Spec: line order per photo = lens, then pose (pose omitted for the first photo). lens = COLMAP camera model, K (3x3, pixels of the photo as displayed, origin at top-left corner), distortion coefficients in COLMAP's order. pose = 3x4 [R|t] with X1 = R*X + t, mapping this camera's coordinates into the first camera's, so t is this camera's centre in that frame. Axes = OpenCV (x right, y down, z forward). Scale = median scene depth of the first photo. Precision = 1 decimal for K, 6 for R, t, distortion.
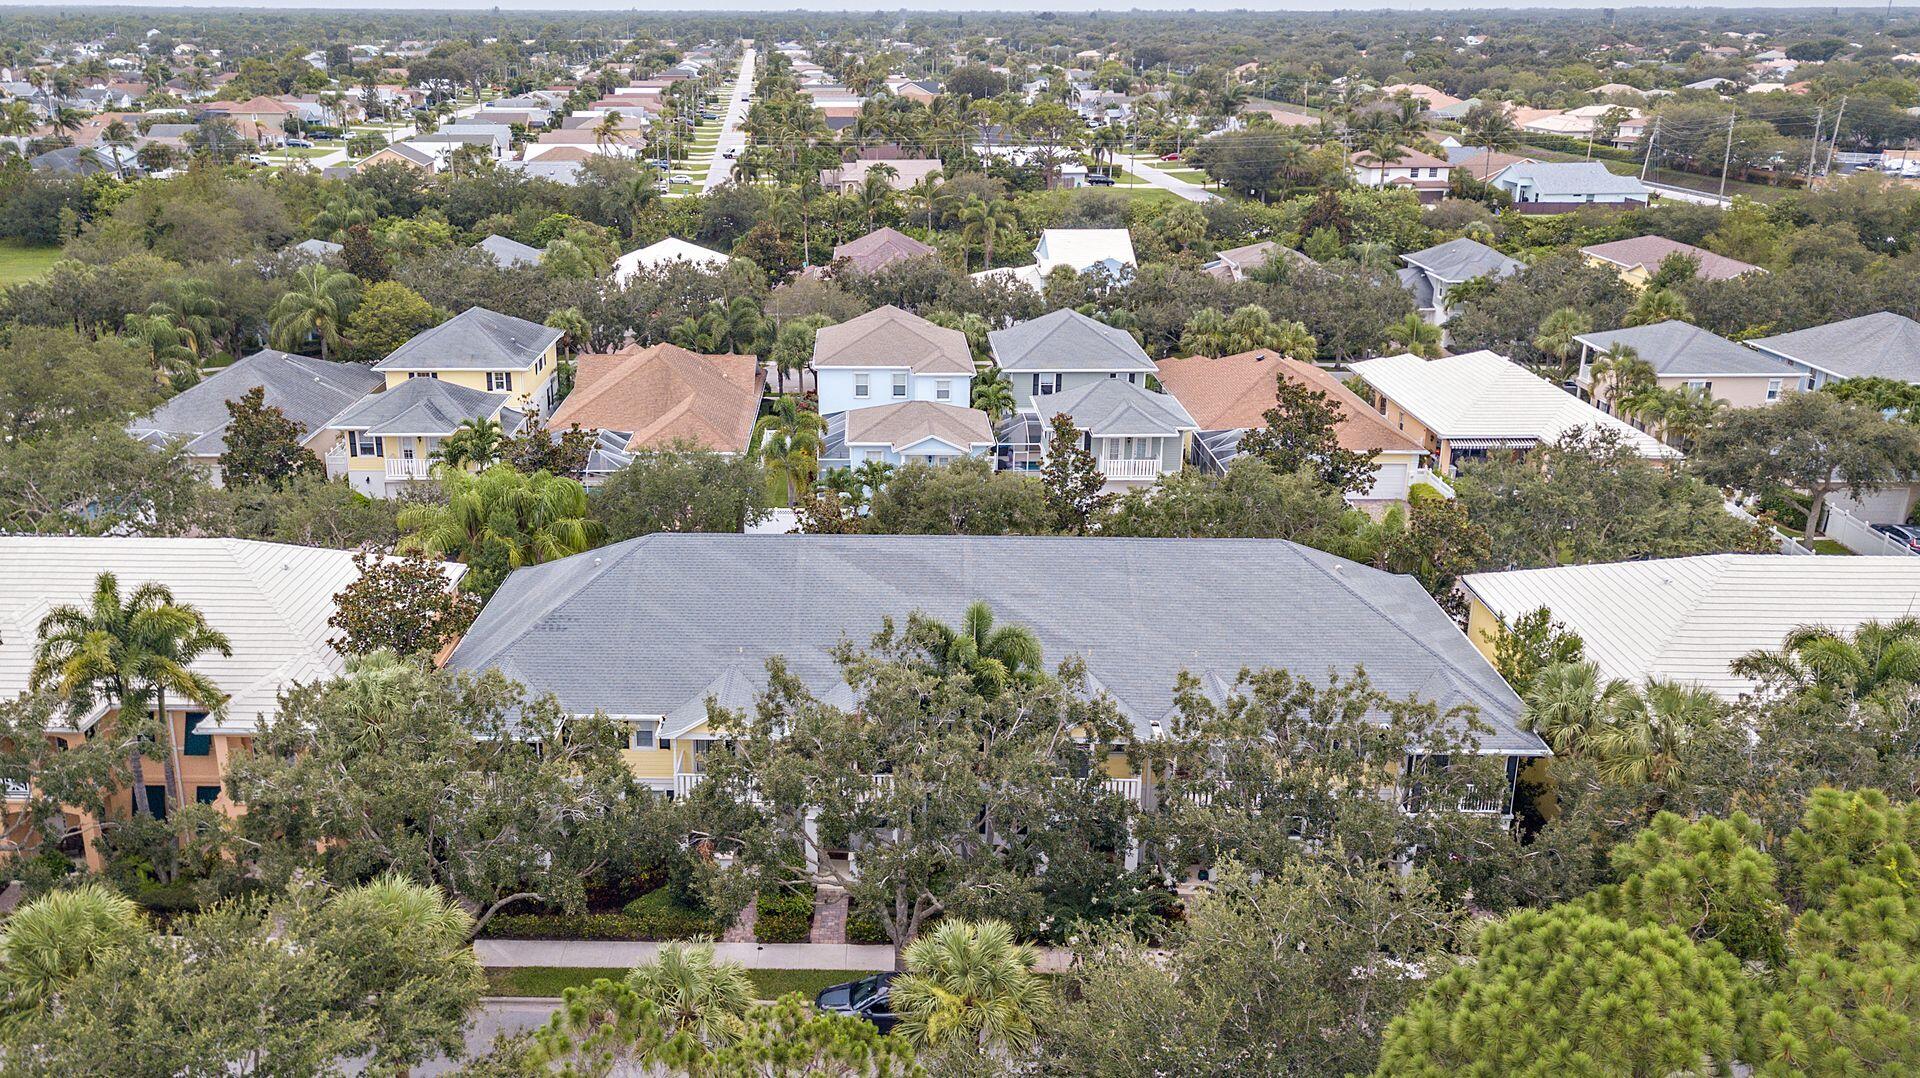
lens RADIAL K [[1783.3, 0, 958.1], [0, 1783.3, 541.5], [0, 0, 1]] dist [0.005887, 0.002542]
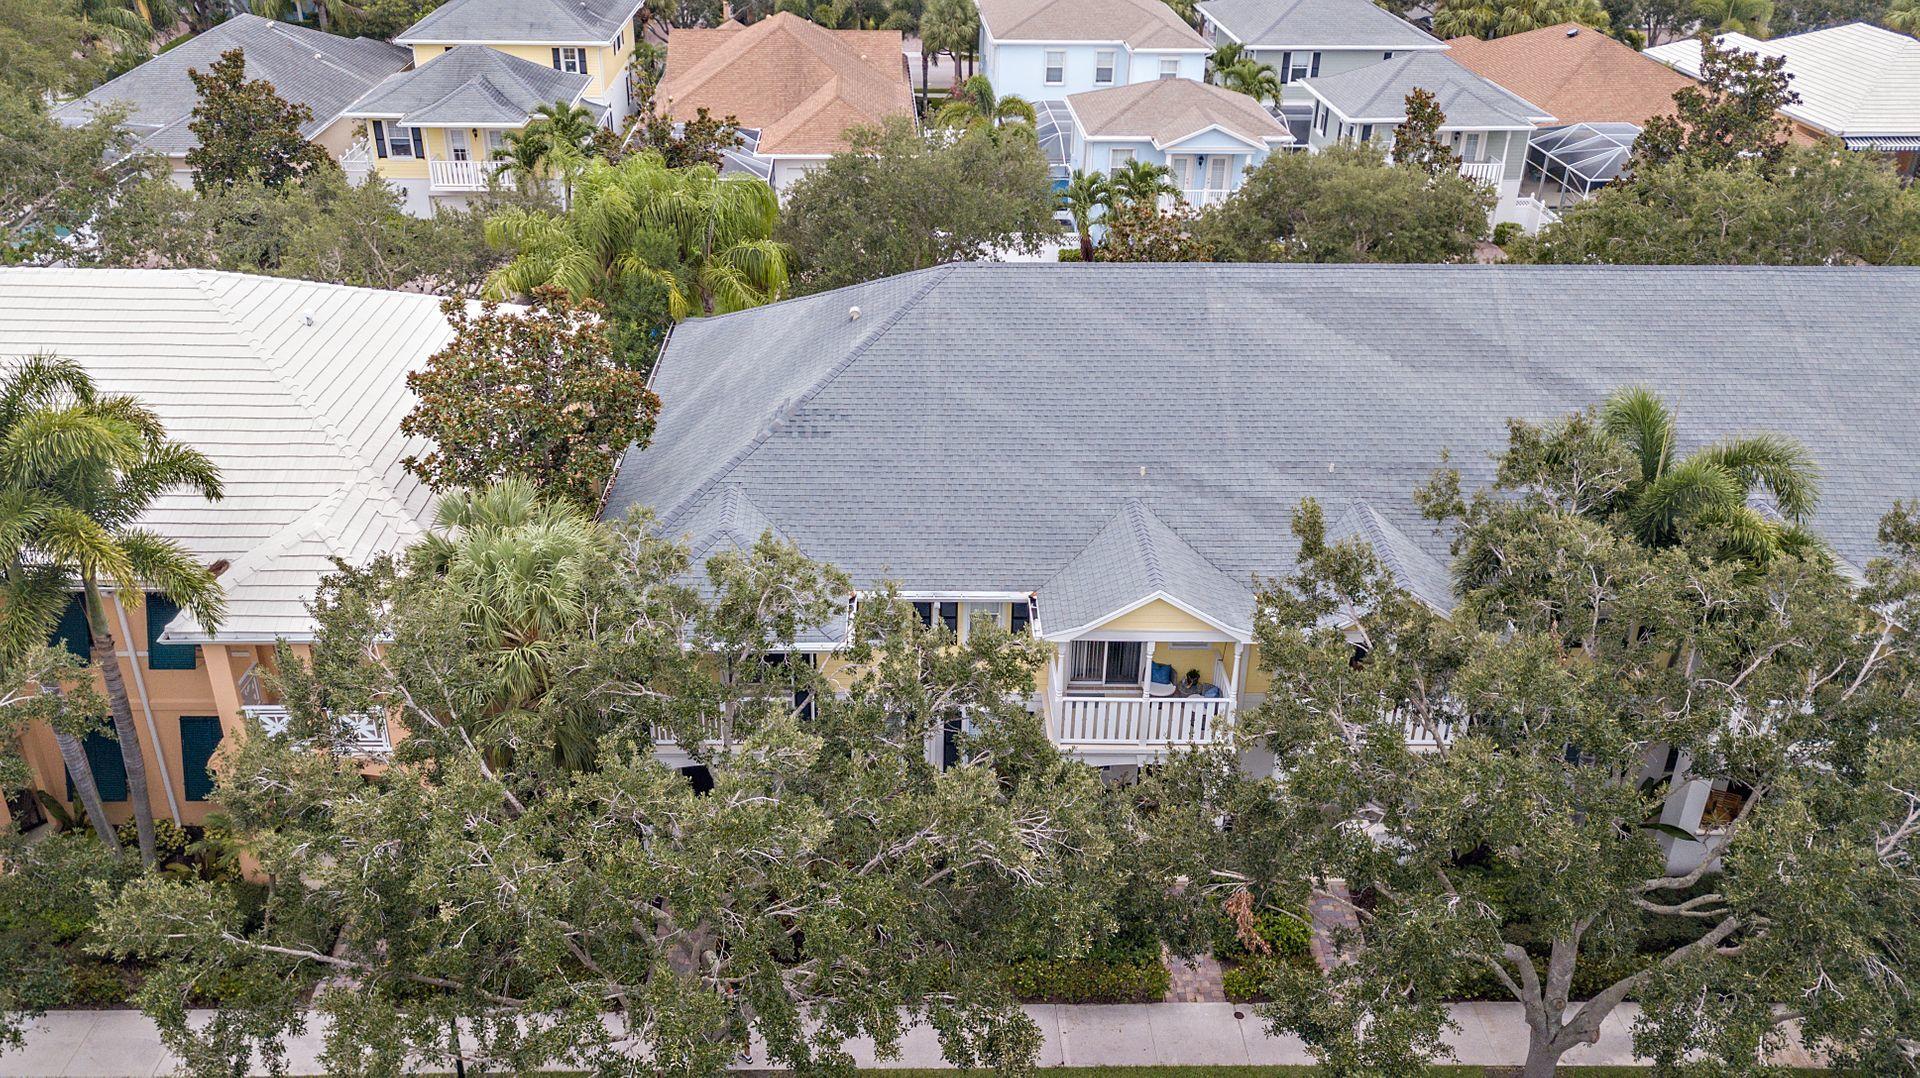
lens RADIAL K [[1503.8, 0, 961.6], [0, 1503.8, 534.2], [0, 0, 1]] dist [0.030261, 0.010795]
pose [[0.998374, -0.010760, 0.055972, -0.171977], [0.001226, 0.985847, 0.167642, 0.000342], [-0.056984, -0.167300, 0.984258, 0.438037]]
